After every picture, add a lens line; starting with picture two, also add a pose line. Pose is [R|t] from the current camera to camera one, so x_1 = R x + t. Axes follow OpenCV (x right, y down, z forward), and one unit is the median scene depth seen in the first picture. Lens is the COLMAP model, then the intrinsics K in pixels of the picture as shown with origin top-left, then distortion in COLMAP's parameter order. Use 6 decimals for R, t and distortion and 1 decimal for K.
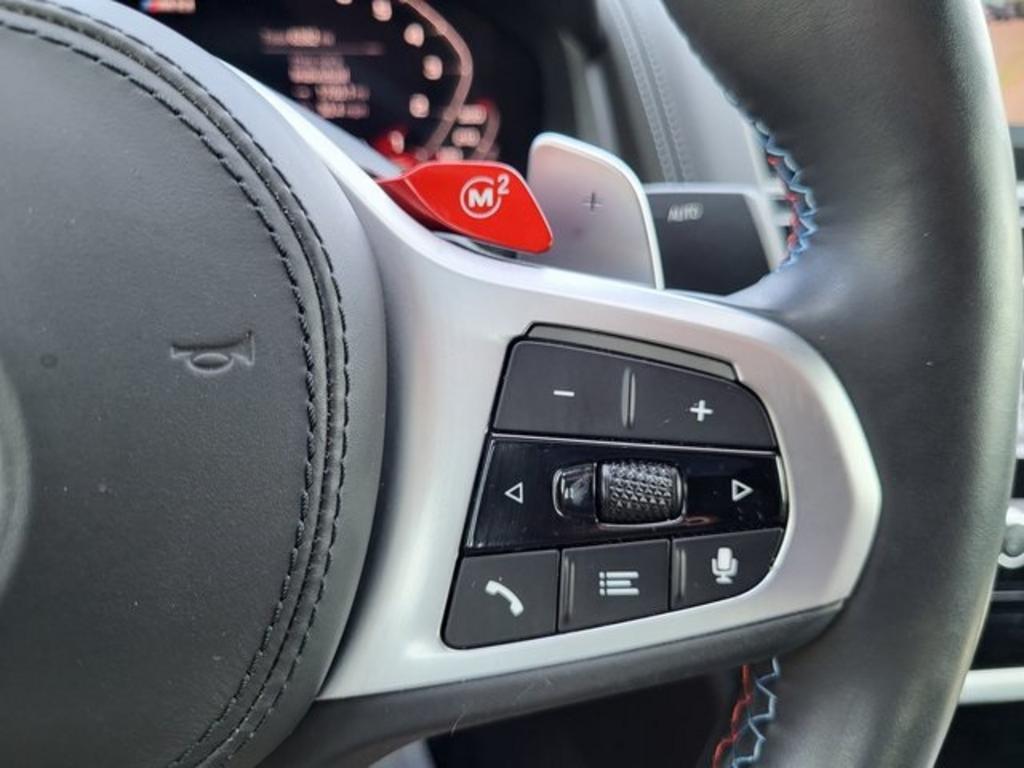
lens RADIAL K [[798.4, 0, 501.0], [0, 798.4, 381.1], [0, 0, 1]] dist [0.016433, -0.011459]
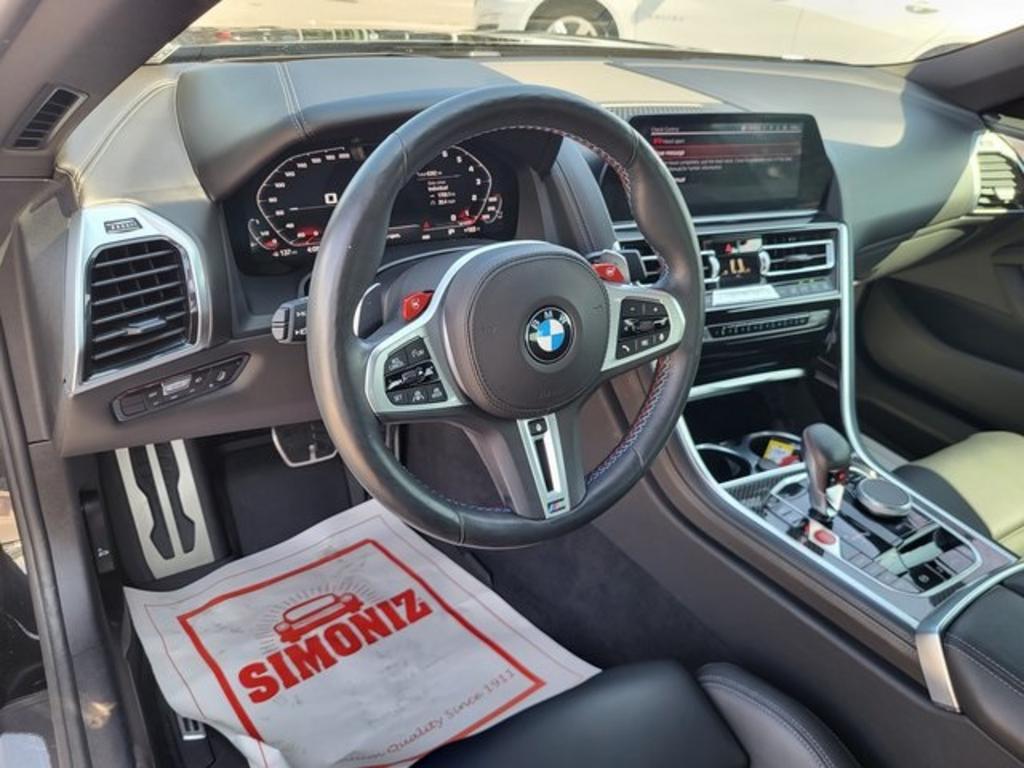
lens RADIAL K [[798.4, 0, 514.7], [0, 798.4, 370.6], [0, 0, 1]] dist [0.016433, -0.011459]
pose [[0.922099, -0.135323, 0.362519, -2.612320], [0.100693, 0.988495, 0.112868, -0.255775], [-0.373622, -0.067572, 0.925117, -3.630549]]
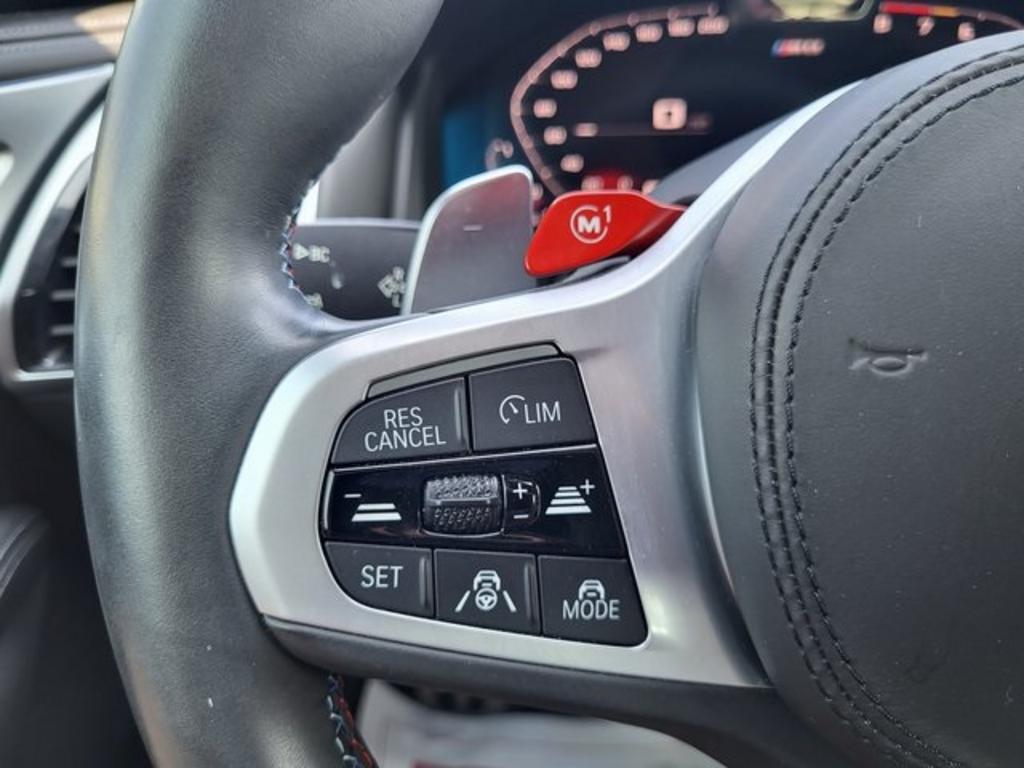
lens RADIAL K [[798.4, 0, 508.4], [0, 798.4, 386.6], [0, 0, 1]] dist [0.016433, -0.011459]
pose [[0.960645, 0.062079, -0.270752, -1.223847], [-0.071345, 0.997151, -0.024508, 0.092558], [0.268459, 0.042860, 0.962337, -0.304983]]
